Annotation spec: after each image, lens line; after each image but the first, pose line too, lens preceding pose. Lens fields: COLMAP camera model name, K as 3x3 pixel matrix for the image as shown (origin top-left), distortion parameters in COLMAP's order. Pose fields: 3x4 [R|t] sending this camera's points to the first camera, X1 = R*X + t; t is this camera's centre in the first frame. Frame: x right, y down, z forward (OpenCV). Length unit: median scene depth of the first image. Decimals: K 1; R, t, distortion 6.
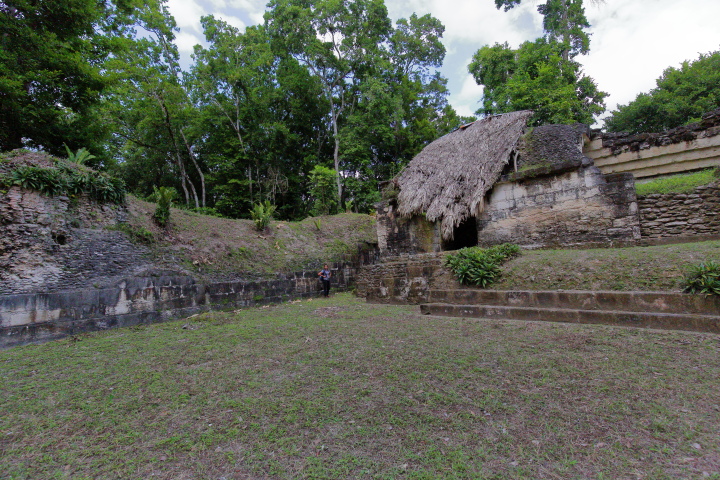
lens RADIAL K [[324.8, 0, 362.9], [0, 324.8, 240.6], [0, 0, 1]] dist [-0.001693, 0.000676]
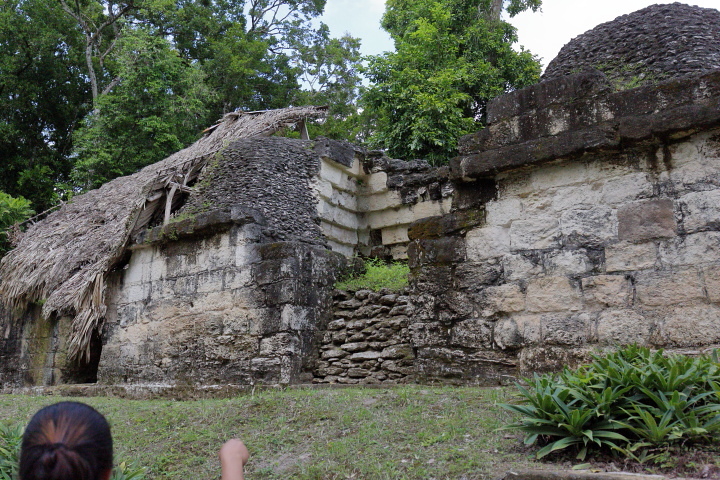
lens RADIAL K [[682.6, 0, 360.0], [0, 682.6, 240.0], [0, 0, 1]] dist [0.004015, -0.005453]
pose [[0.998011, 0.062902, -0.004171, 0.849023], [-0.062746, 0.984796, -0.161984, -0.050614], [-0.006082, 0.161924, 0.986785, 0.001160]]
